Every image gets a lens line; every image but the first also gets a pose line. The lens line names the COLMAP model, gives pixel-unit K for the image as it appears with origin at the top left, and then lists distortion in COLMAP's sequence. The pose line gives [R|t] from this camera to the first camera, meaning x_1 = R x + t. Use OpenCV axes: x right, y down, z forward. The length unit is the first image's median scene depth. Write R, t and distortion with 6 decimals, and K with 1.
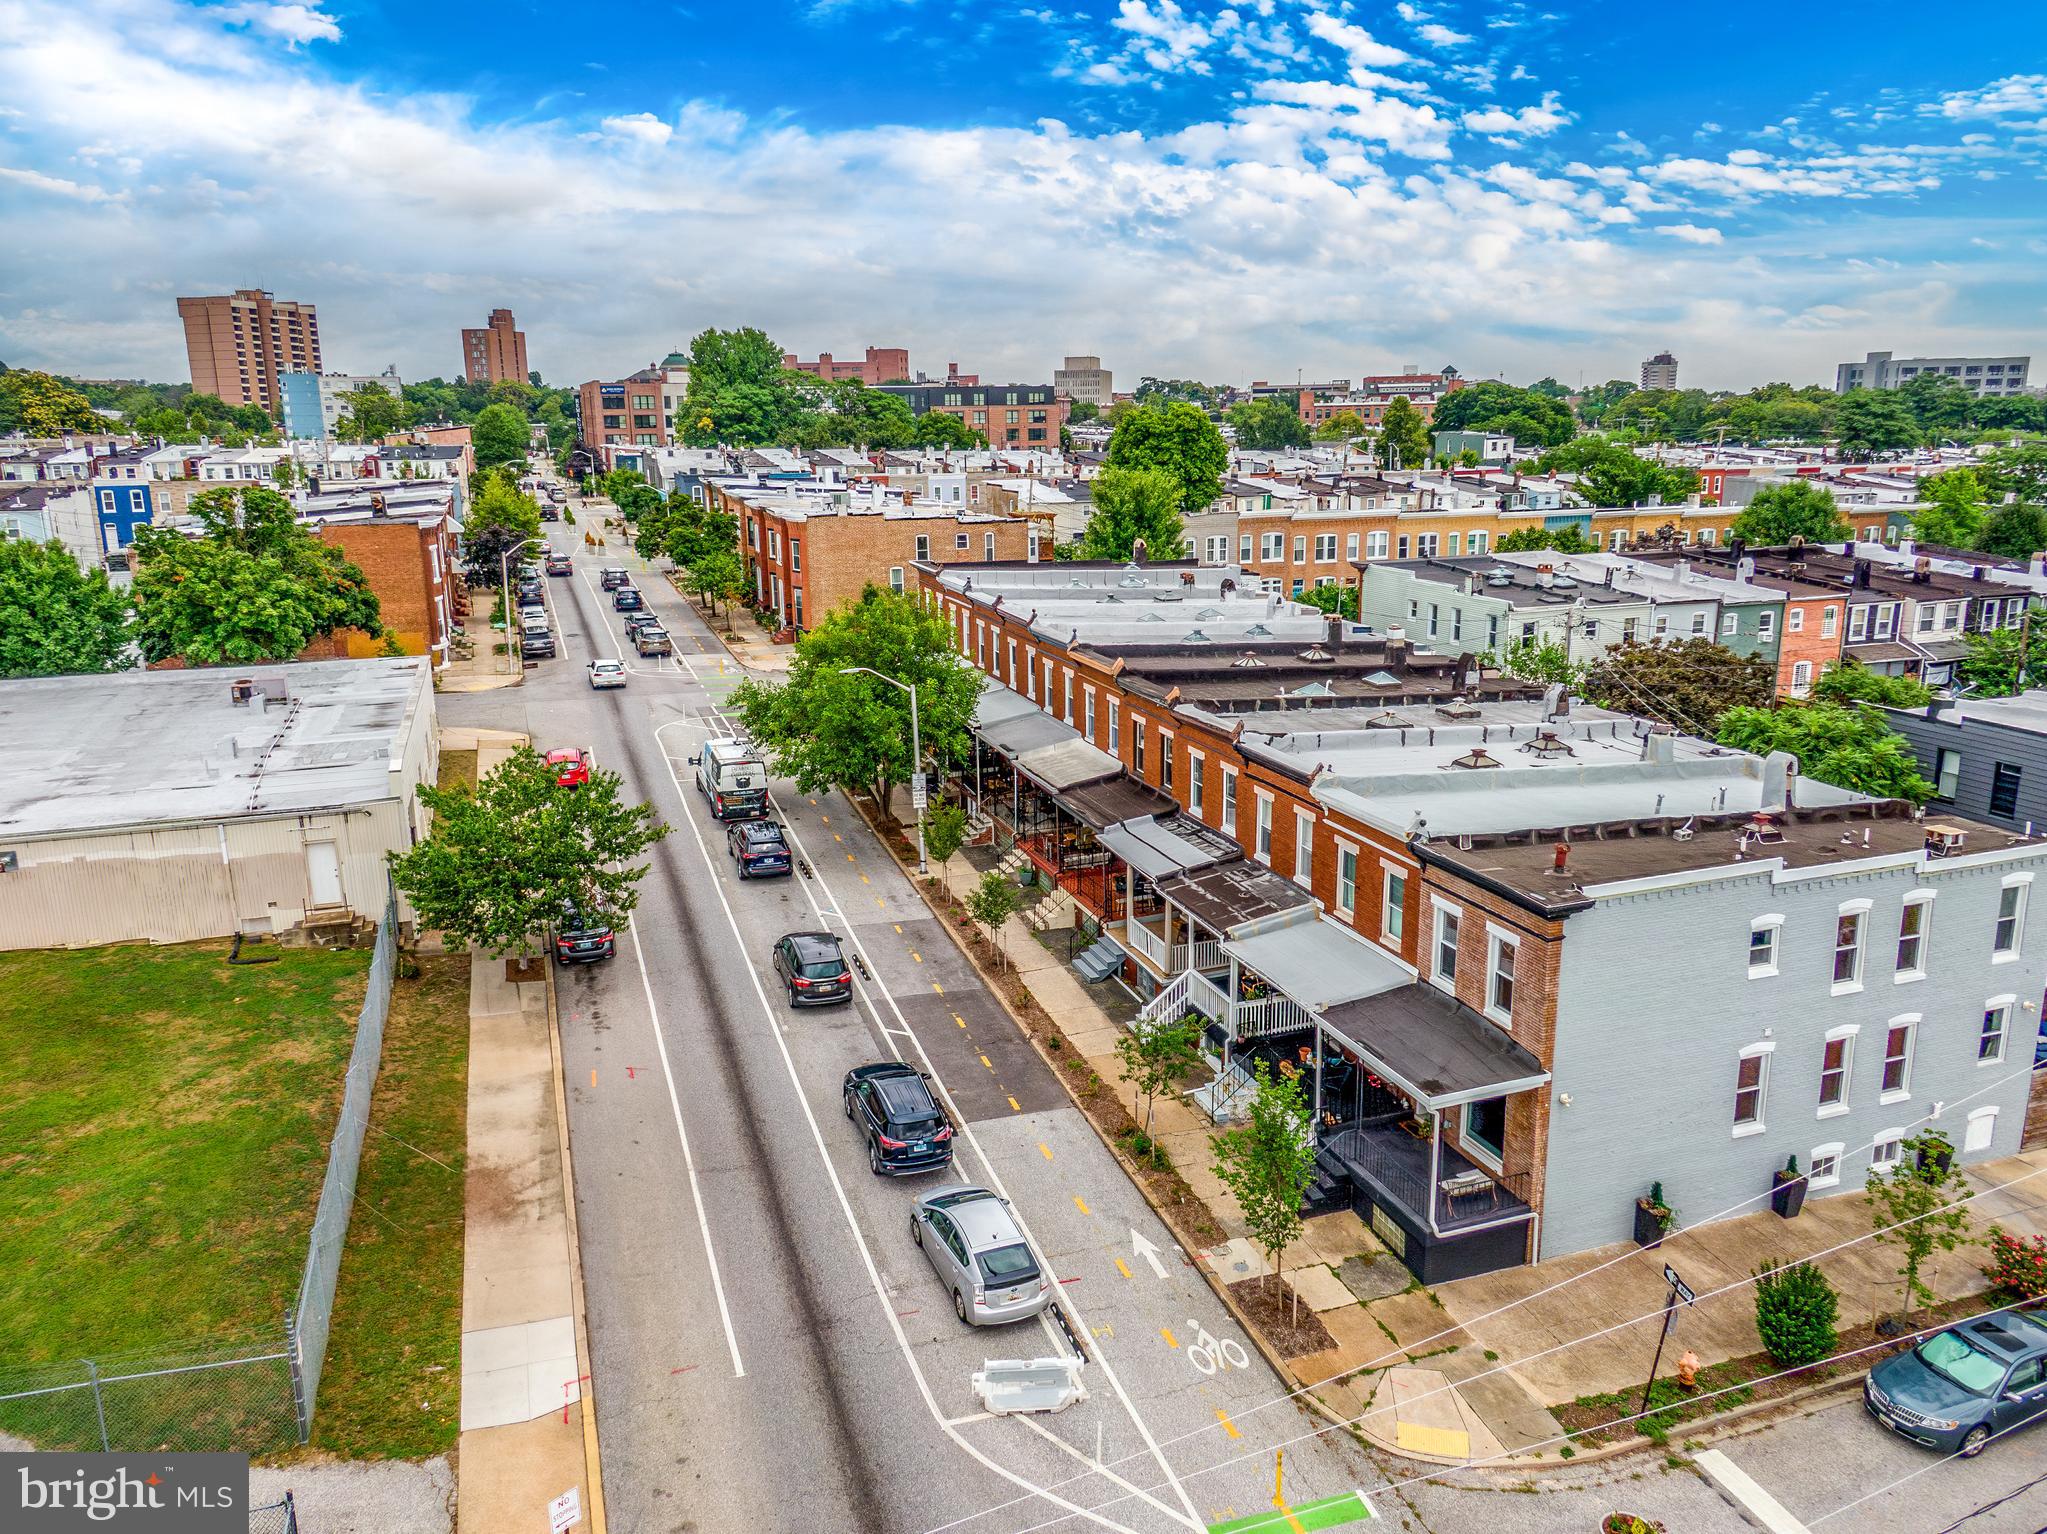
lens RADIAL K [[1455.1, 0, 1023.5], [0, 1455.1, 767.0], [0, 0, 1]] dist [0.047019, -0.064470]
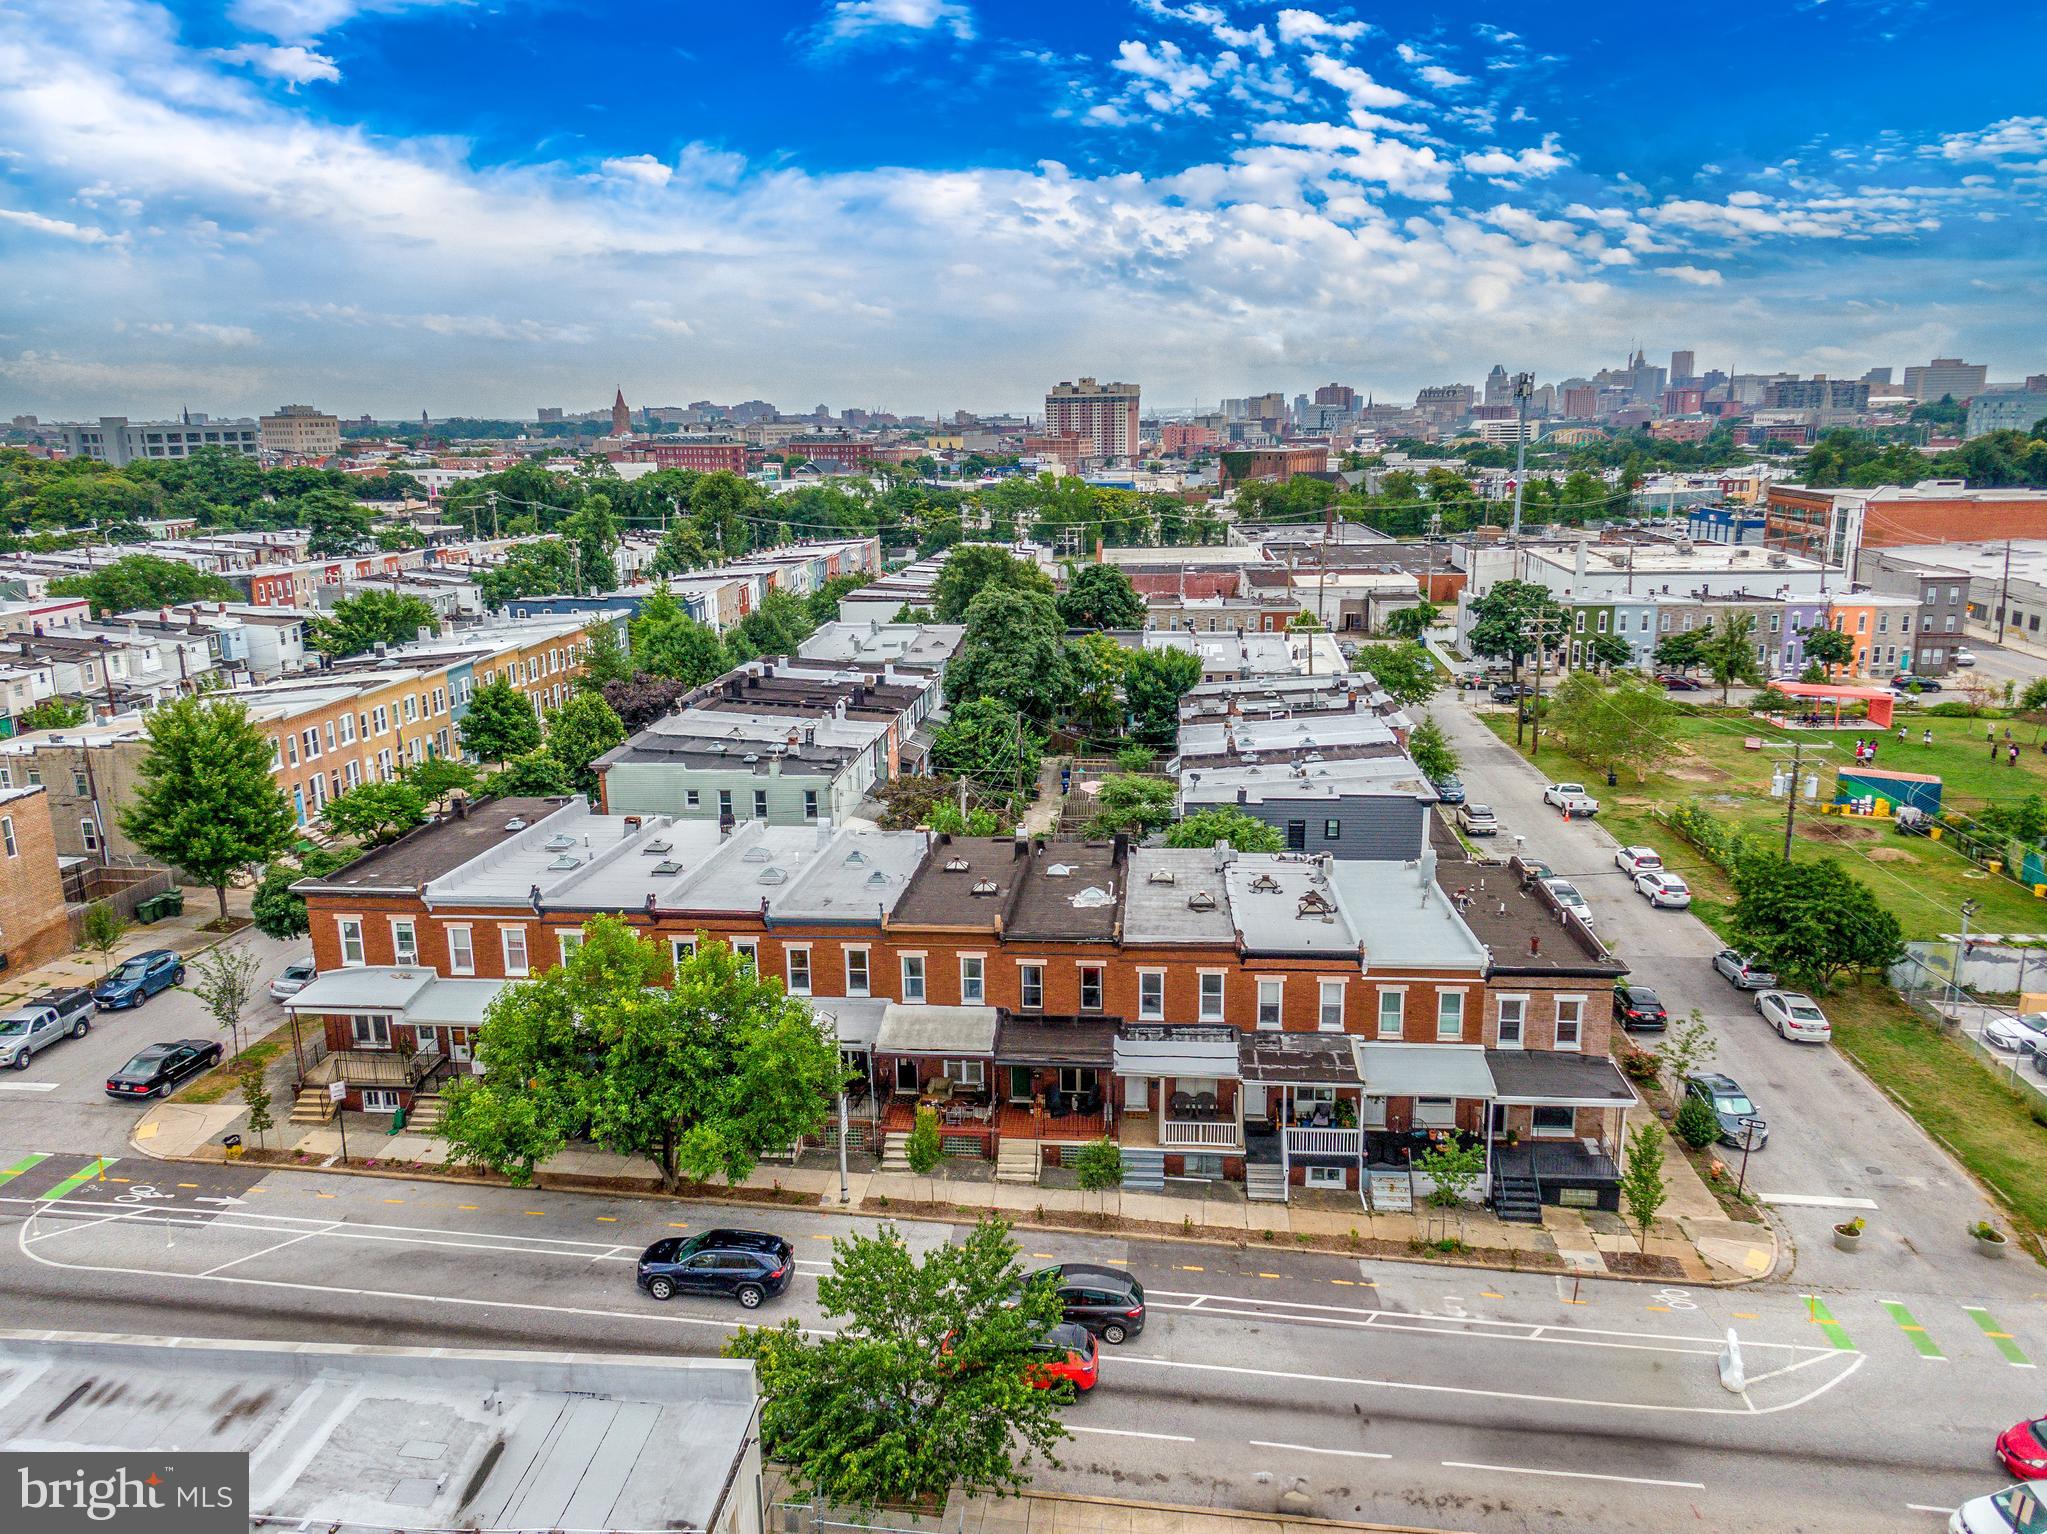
lens RADIAL K [[1455.1, 0, 1023.5], [0, 1455.1, 767.0], [0, 0, 1]] dist [0.047019, -0.064470]
pose [[0.408878, -0.205495, 0.889151, -1.135290], [0.226040, 0.966762, 0.119487, -0.402109], [-0.884152, 0.152128, 0.441738, 0.635999]]
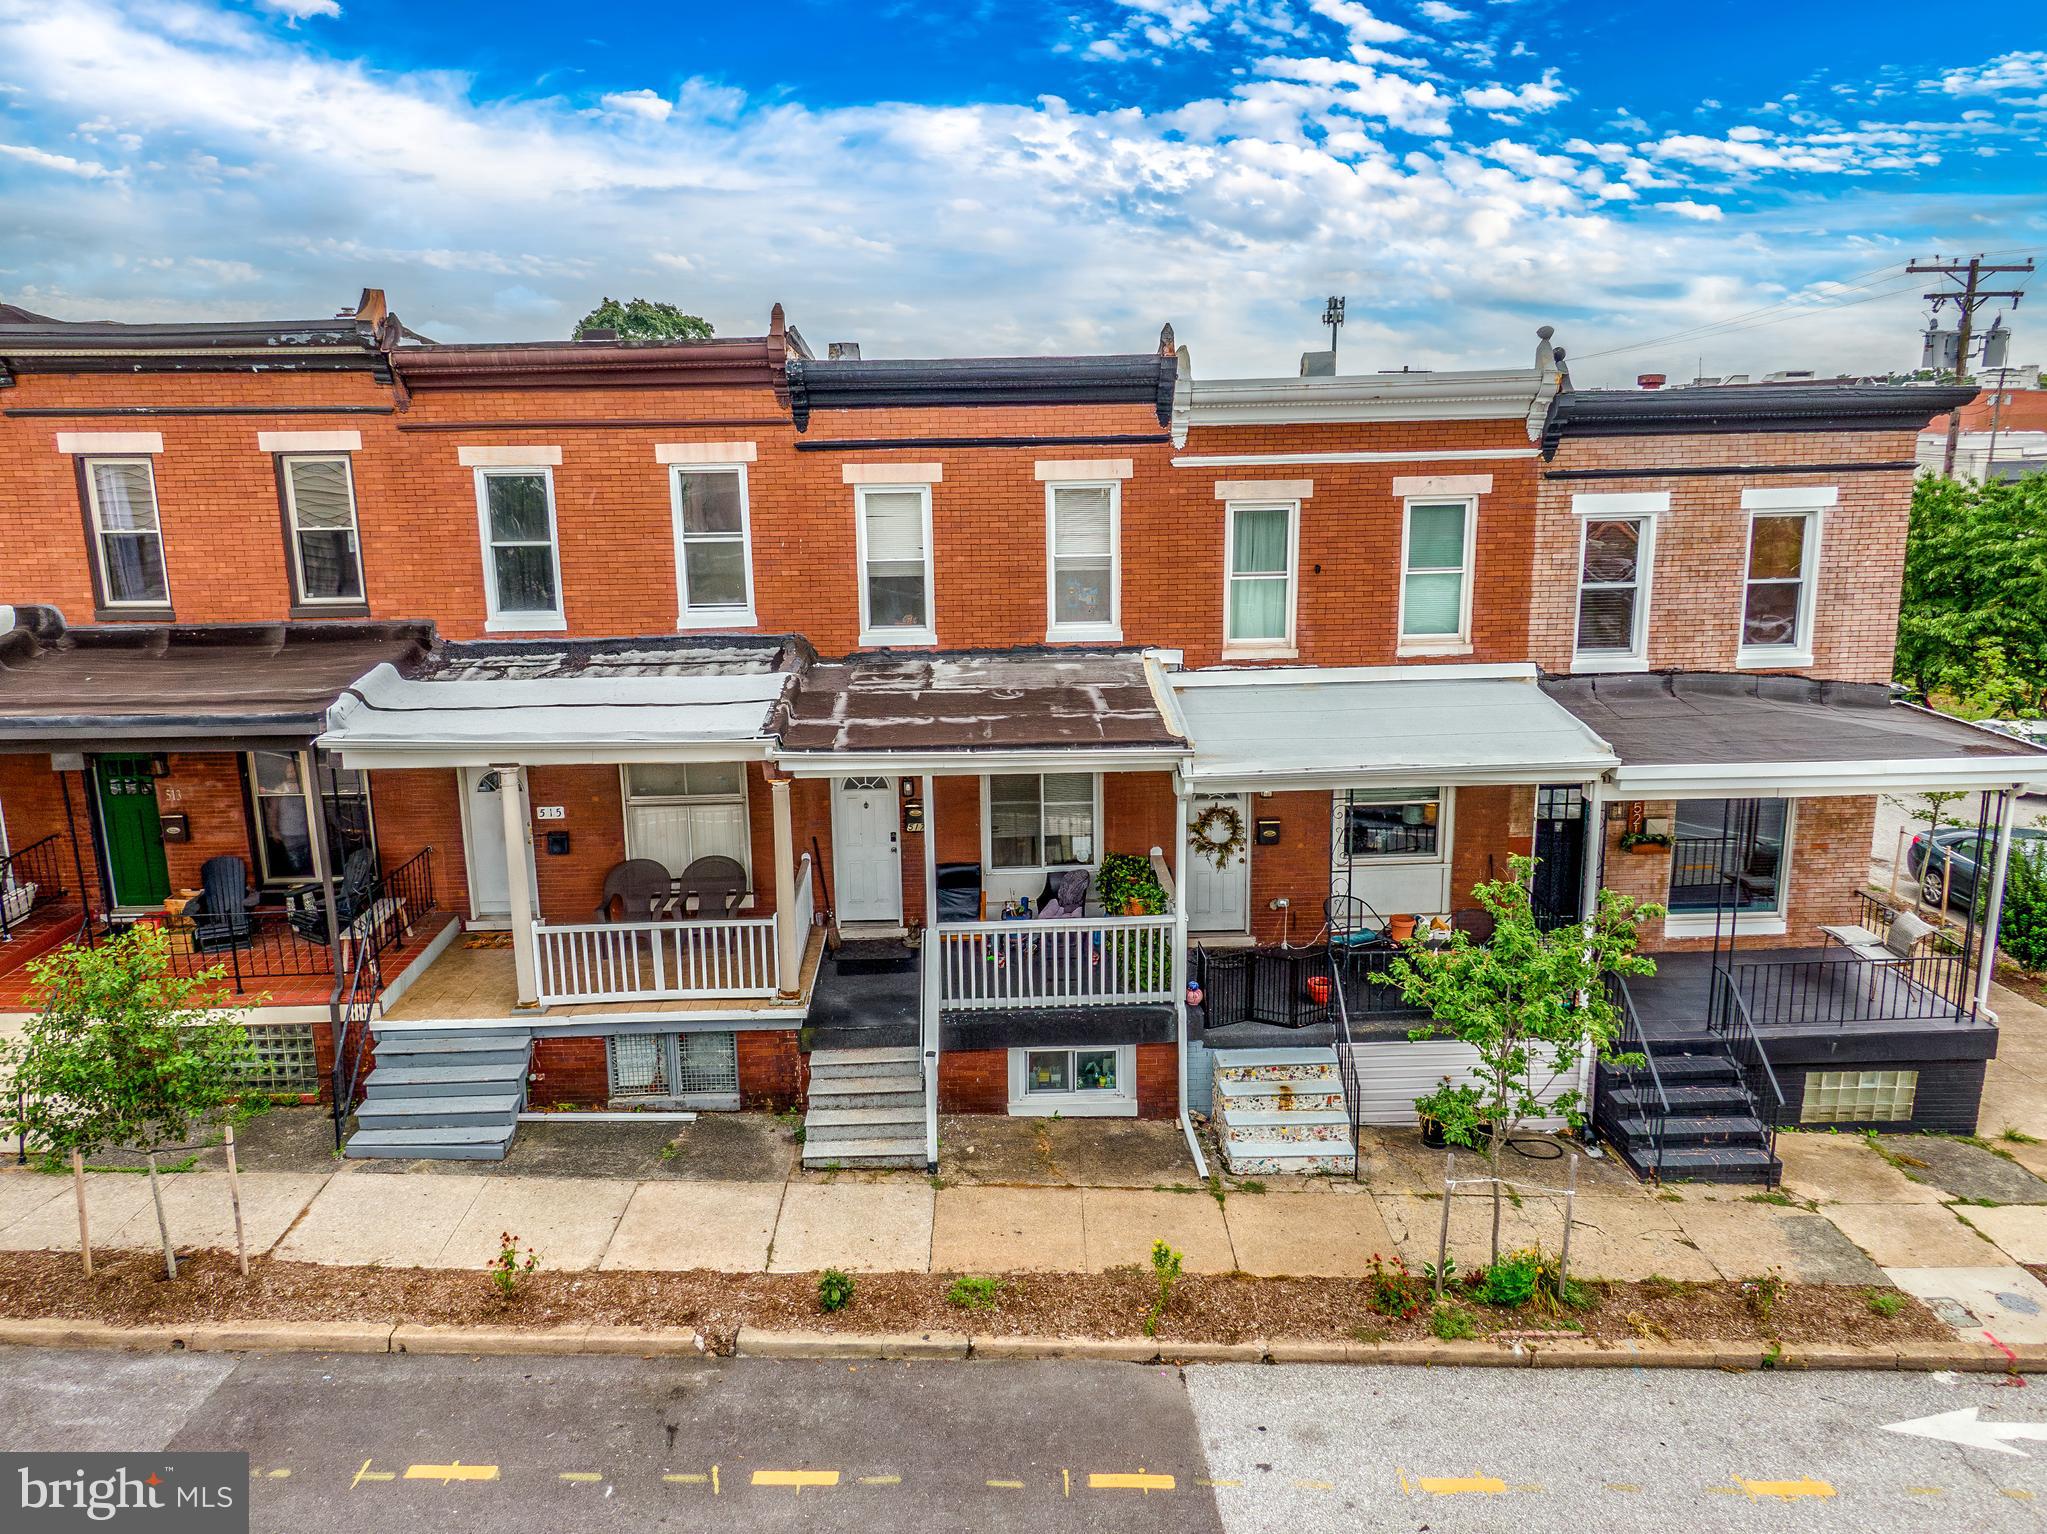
lens RADIAL K [[1455.1, 0, 1023.5], [0, 1455.1, 767.0], [0, 0, 1]] dist [0.047019, -0.064470]
pose [[0.290427, -0.195872, 0.936636, -0.248344], [0.236245, 0.963203, 0.128175, 0.059046], [-0.927276, 0.184050, 0.326014, 0.912364]]
